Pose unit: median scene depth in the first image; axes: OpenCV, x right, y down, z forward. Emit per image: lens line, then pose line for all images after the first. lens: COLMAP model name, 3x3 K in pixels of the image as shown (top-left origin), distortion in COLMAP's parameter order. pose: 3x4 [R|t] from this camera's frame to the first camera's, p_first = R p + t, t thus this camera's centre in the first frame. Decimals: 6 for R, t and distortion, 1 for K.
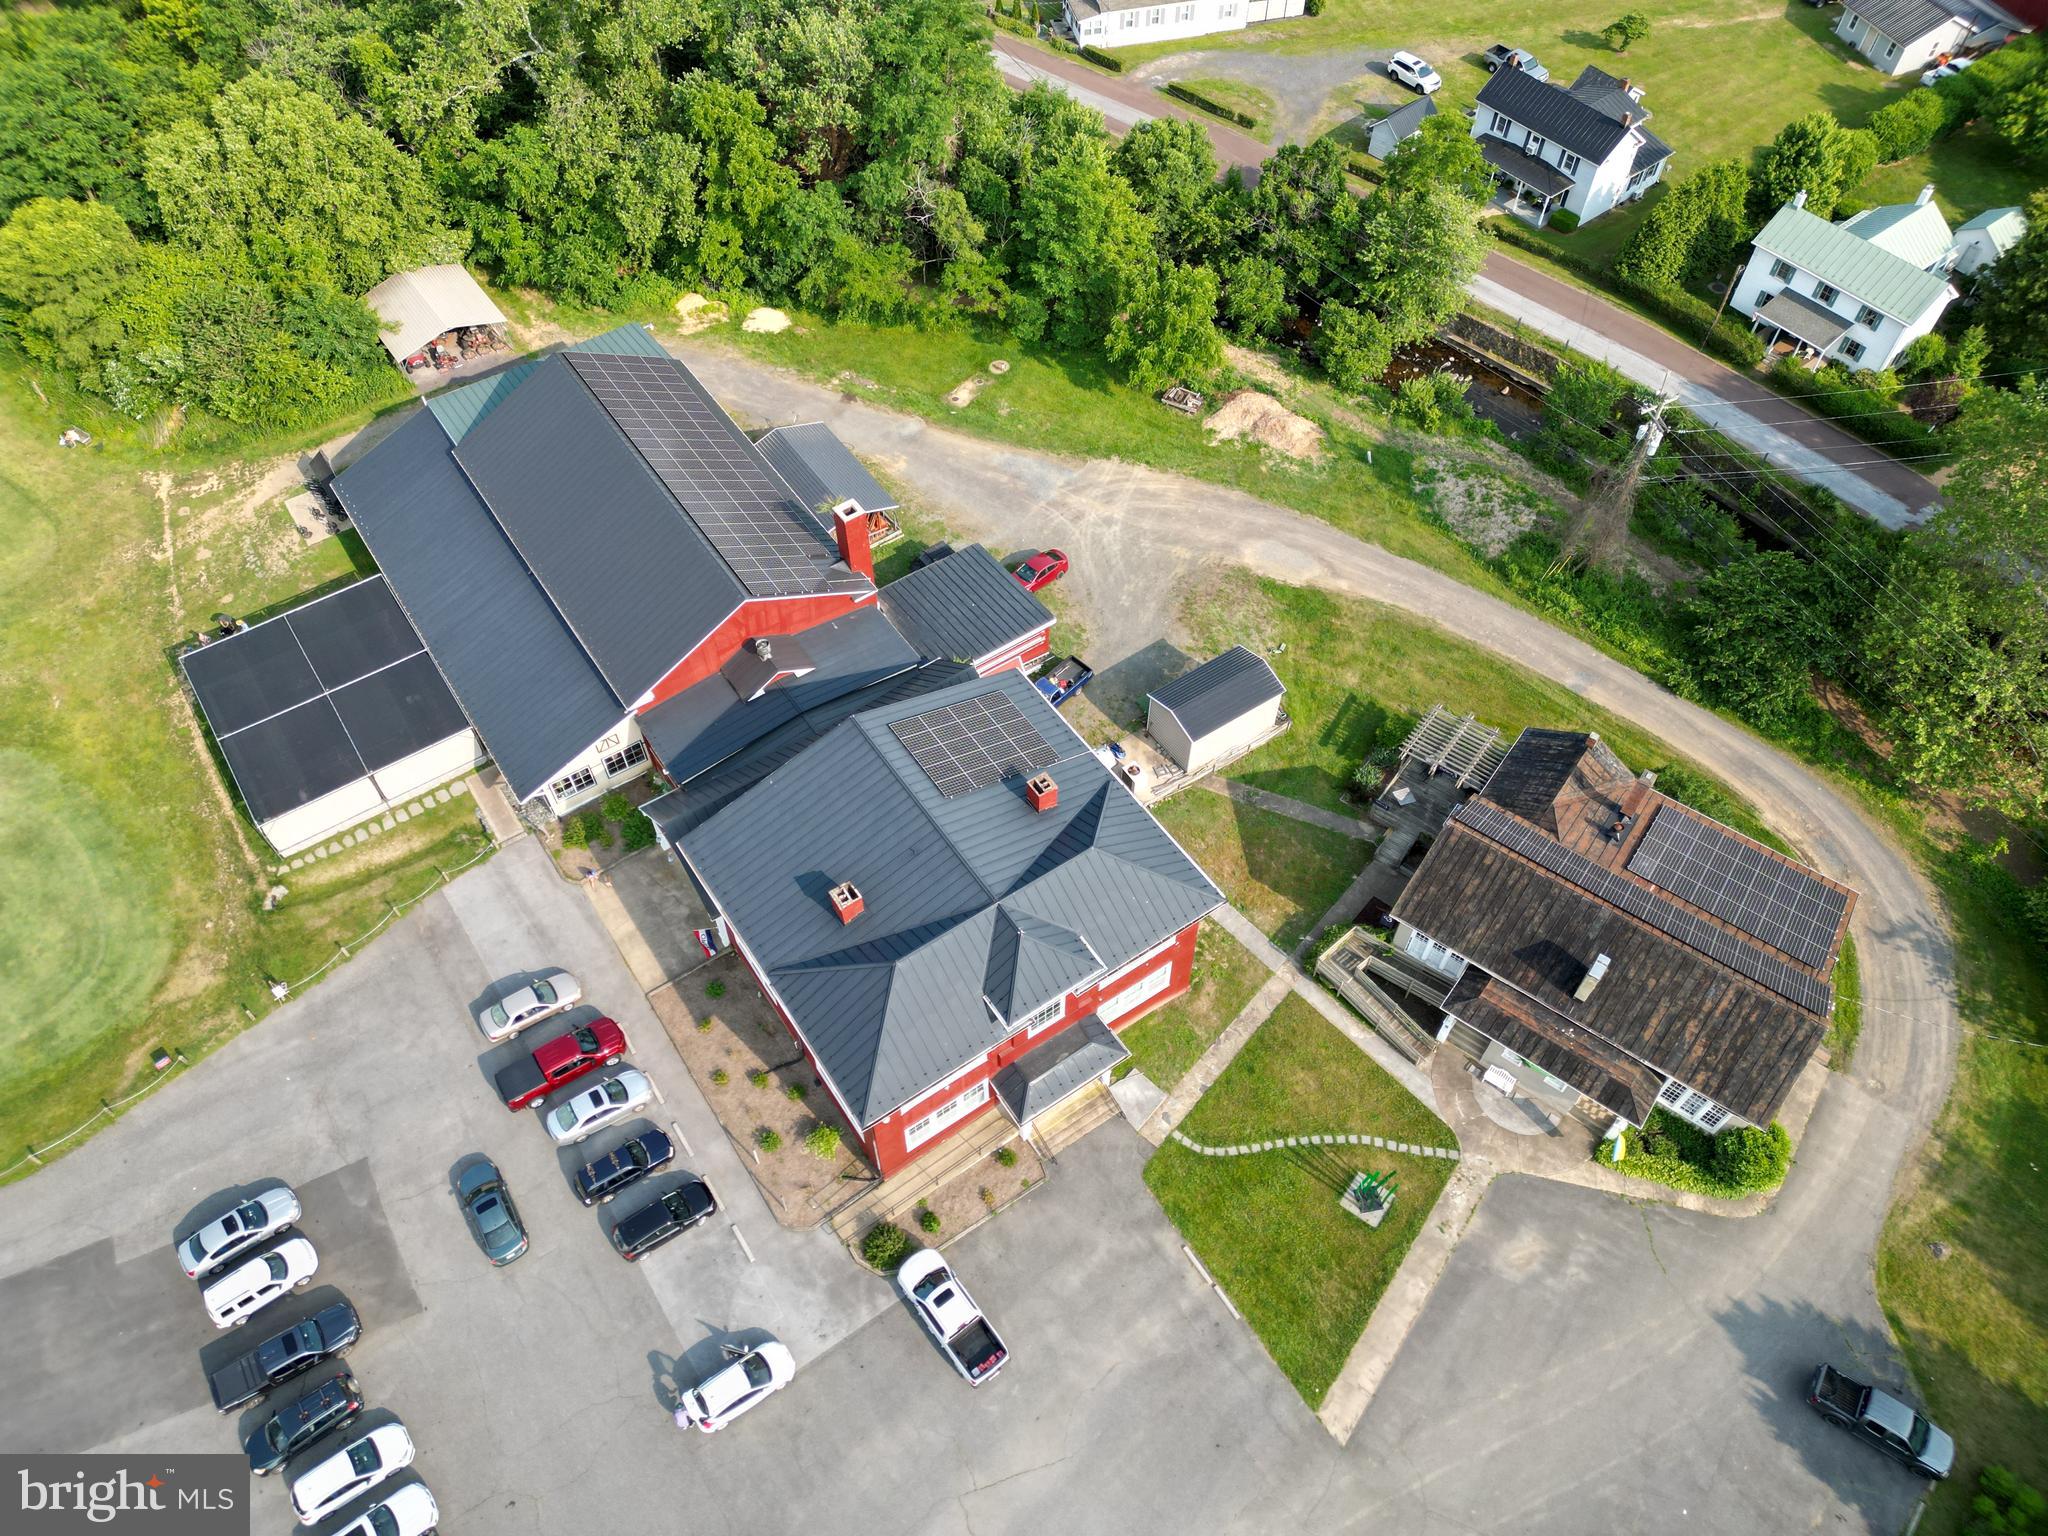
lens RADIAL K [[1423.3, 0, 1028.4], [0, 1423.3, 767.7], [0, 0, 1]] dist [0.072247, -0.071928]
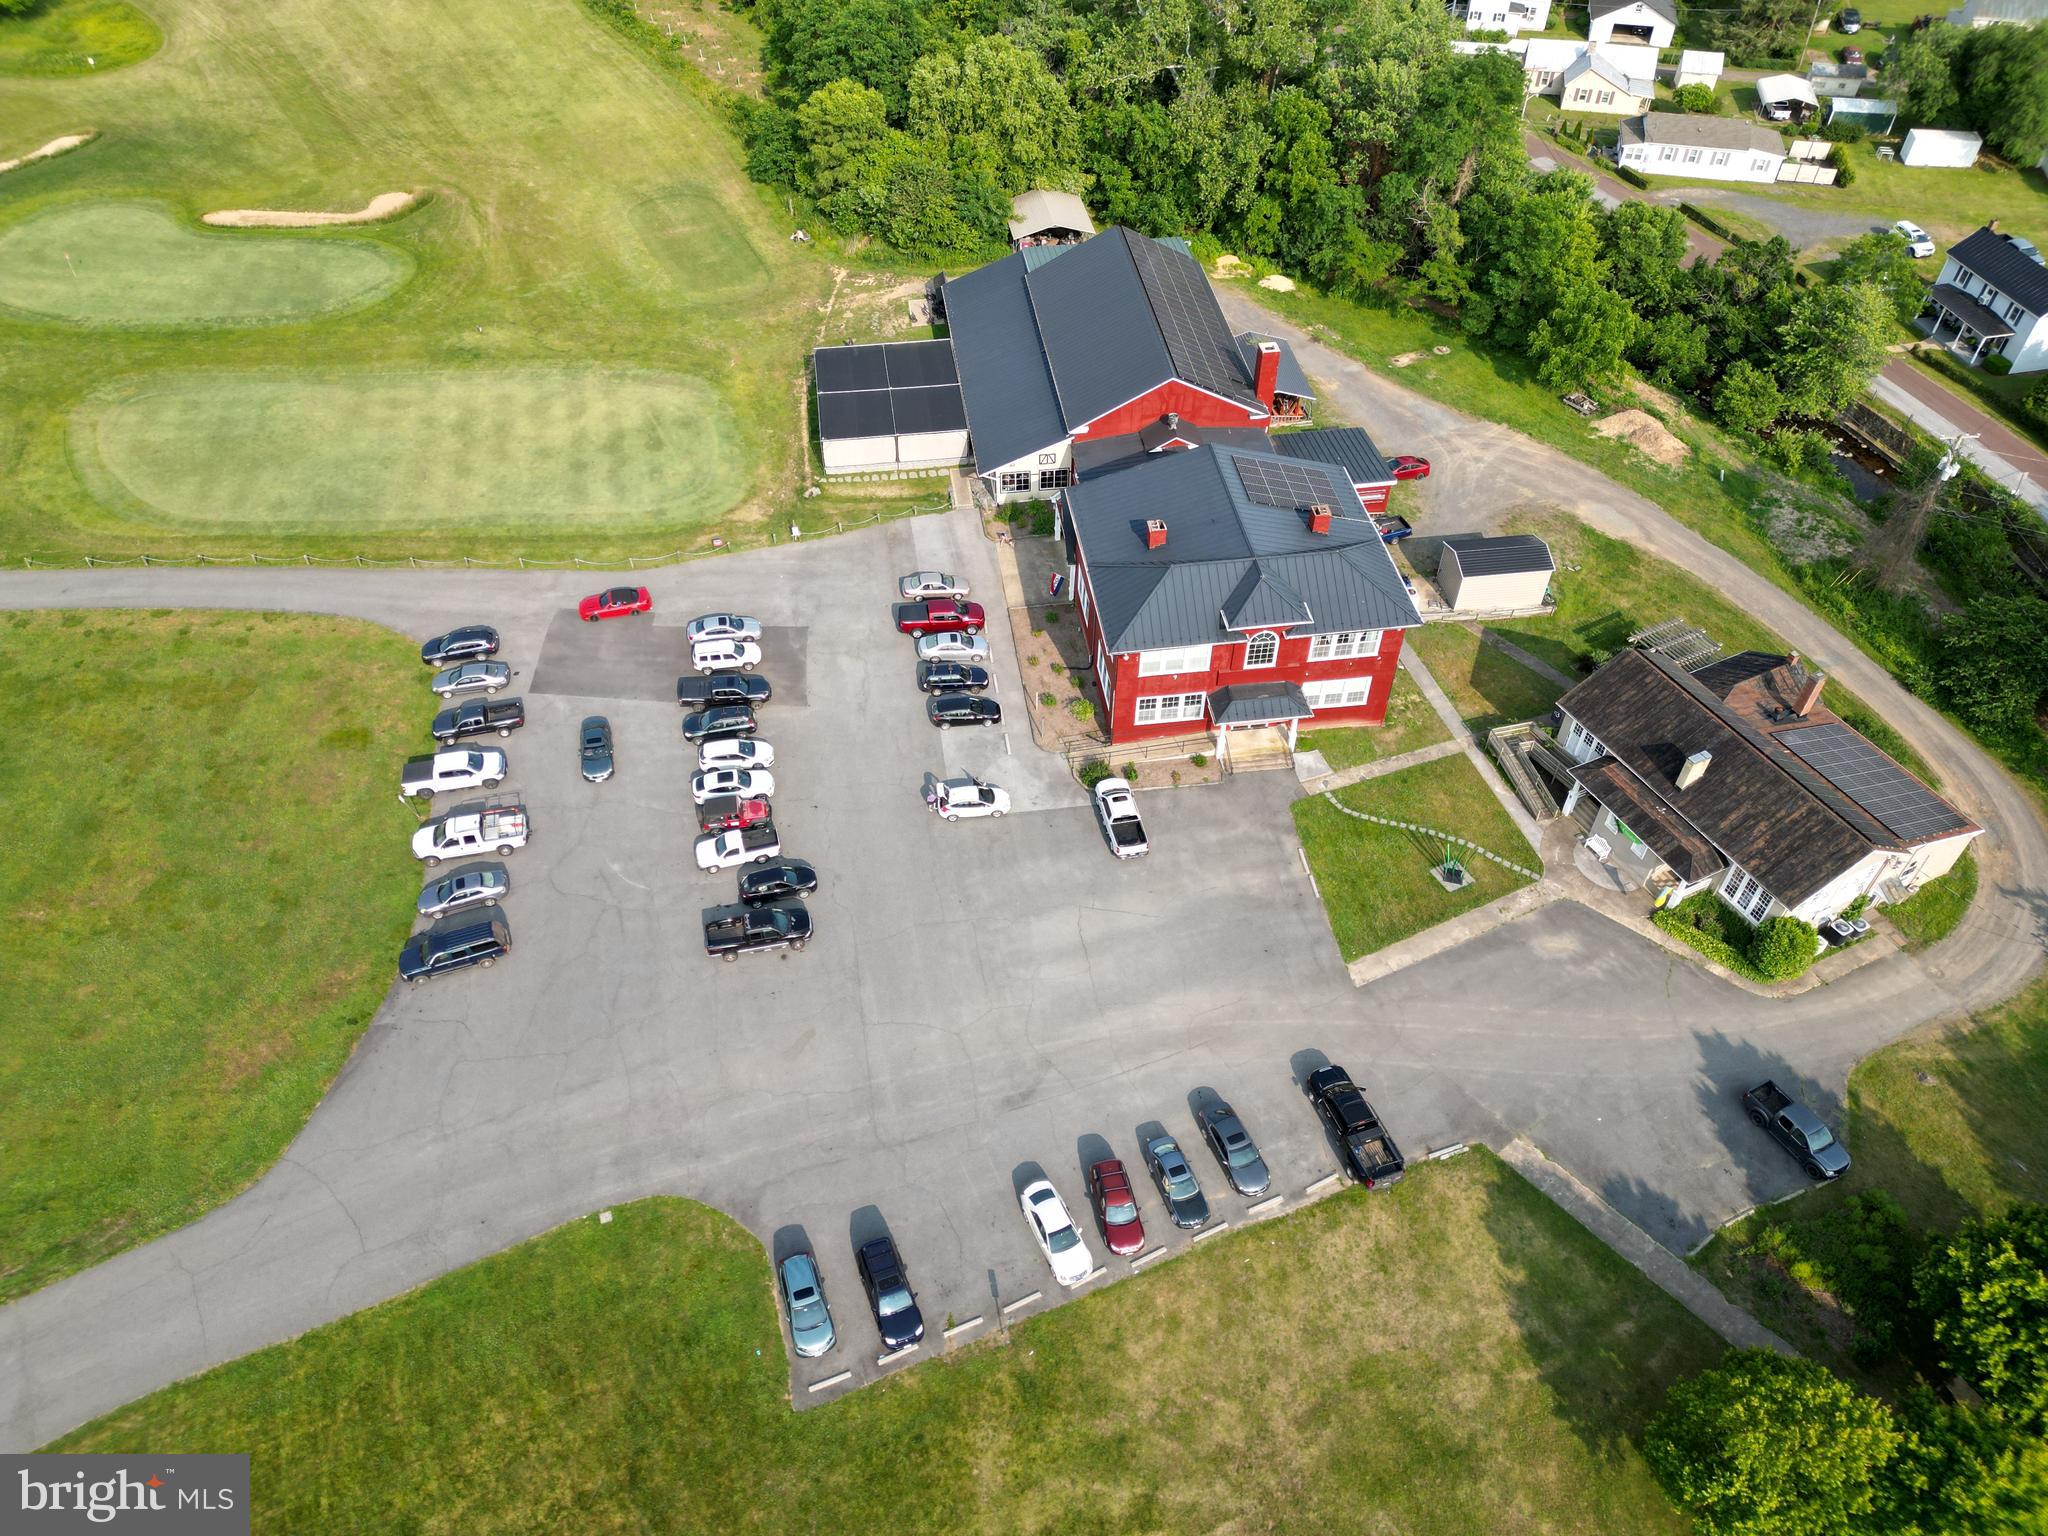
lens RADIAL K [[1437.1, 0, 1029.7], [0, 1437.1, 768.1], [0, 0, 1]] dist [0.081461, -0.084929]
pose [[0.892615, 0.322447, -0.315066, 0.190551], [-0.363915, 0.927868, -0.081402, 0.313959], [0.266091, 0.187318, 0.945572, -0.234348]]
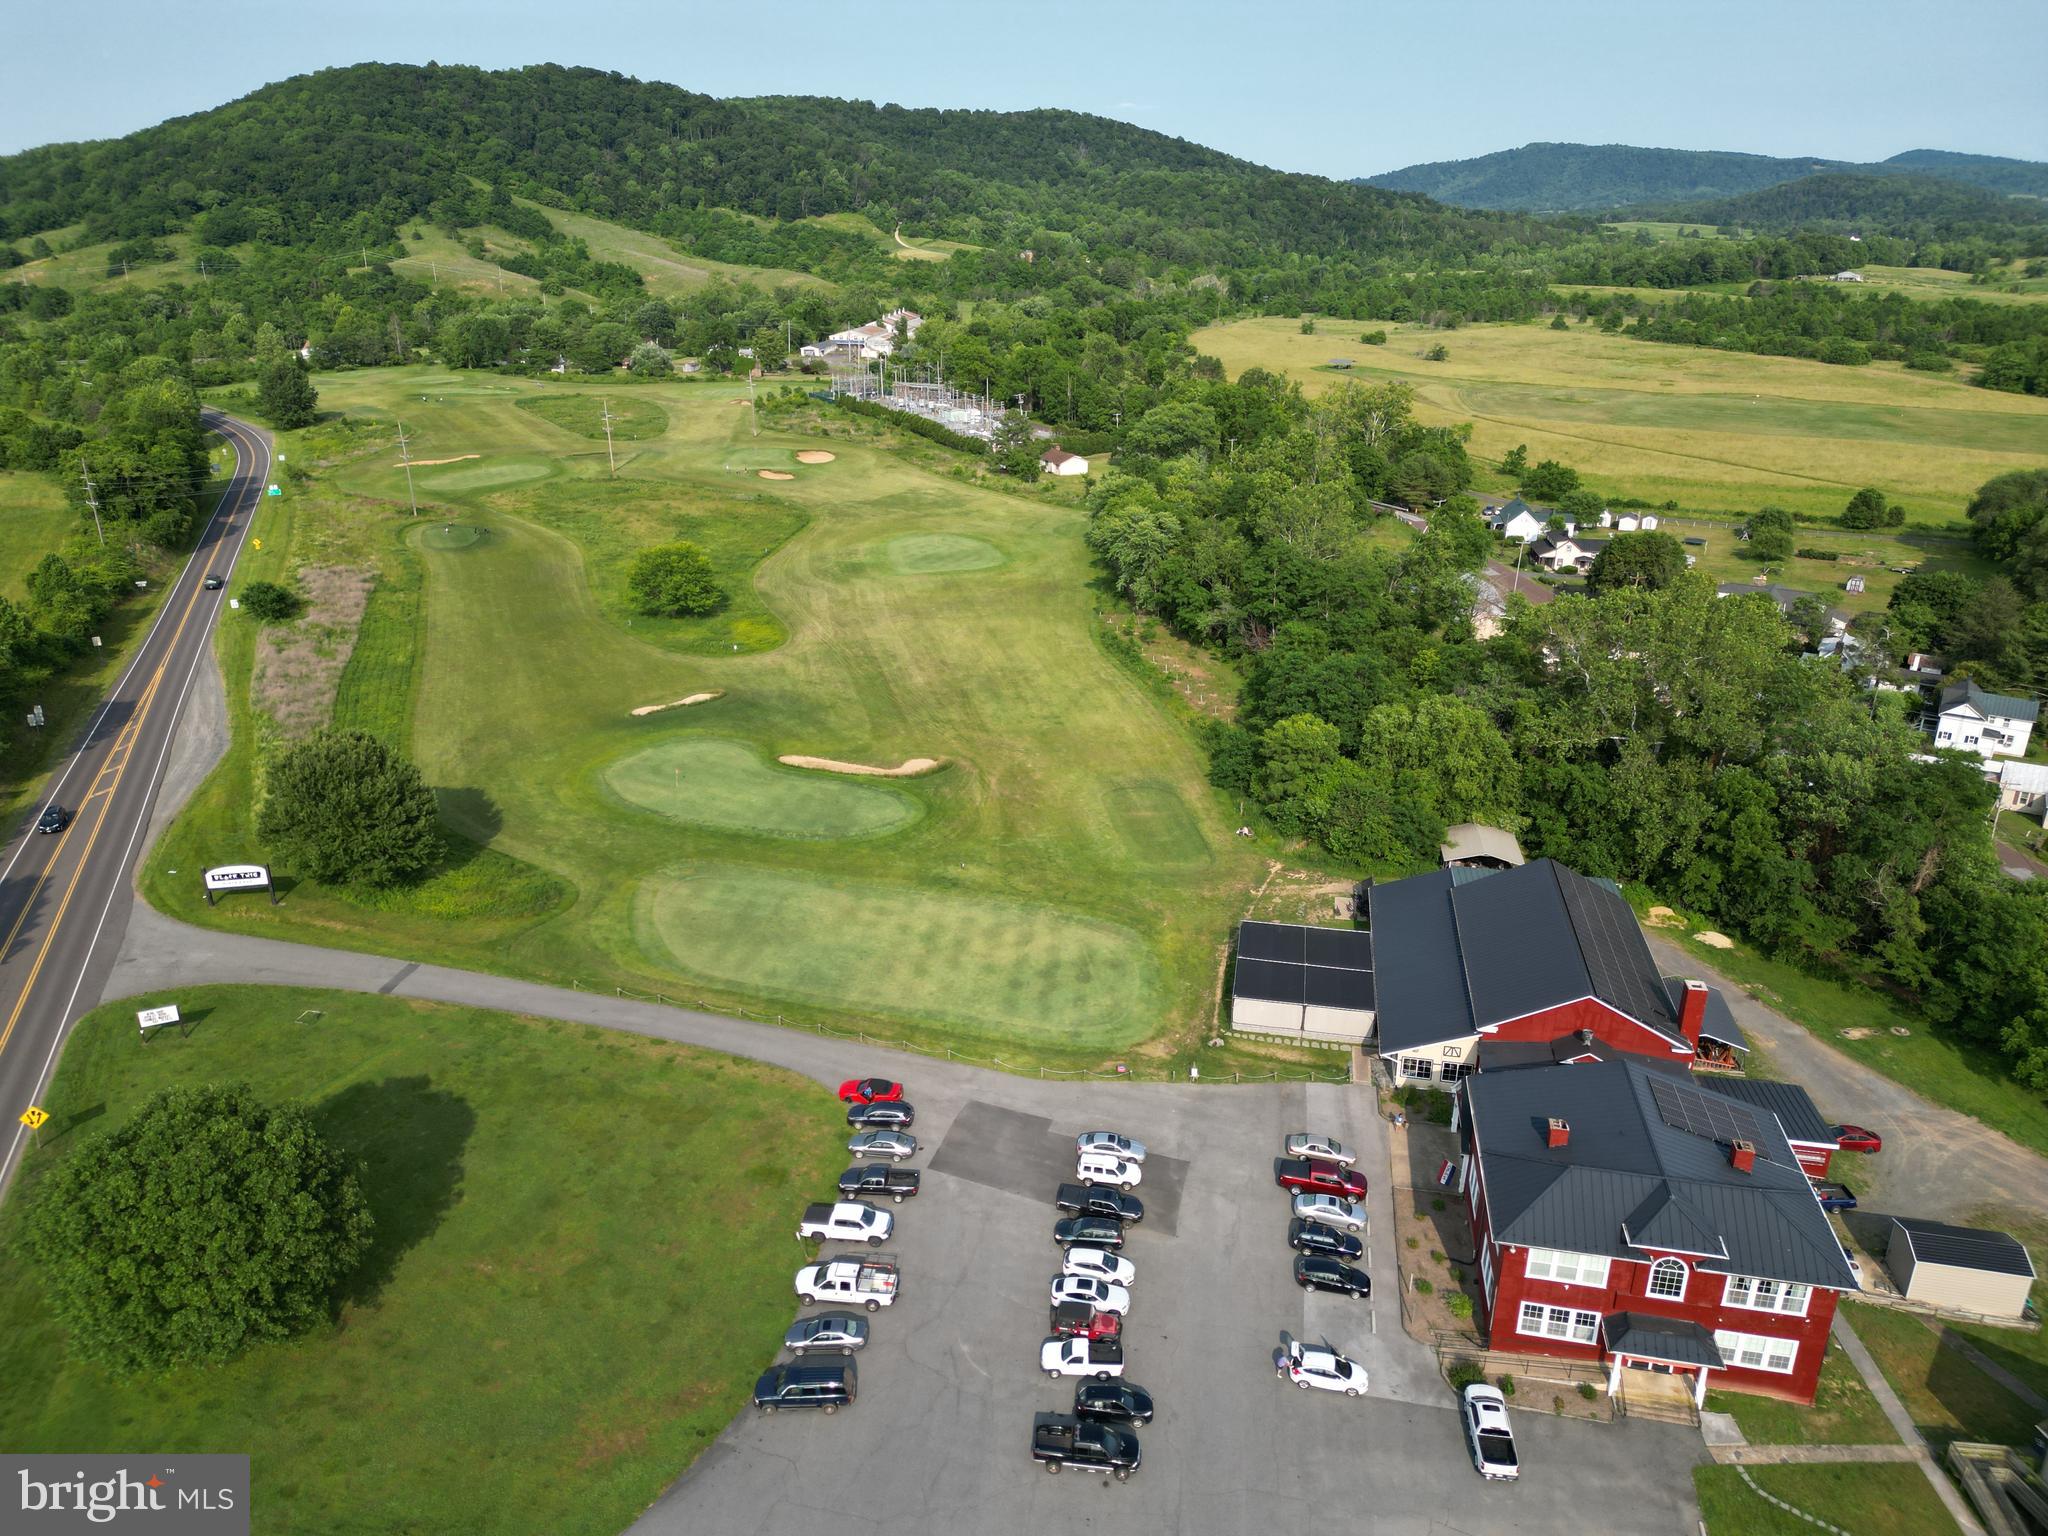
lens RADIAL K [[1433.6, 0, 1012.4], [0, 1433.6, 763.2], [0, 0, 1]] dist [0.075313, -0.077050]
pose [[0.694955, 0.264849, -0.668500, 0.236002], [-0.581097, 0.754442, -0.305196, 0.375135], [0.423514, 0.600561, 0.678206, -0.276508]]
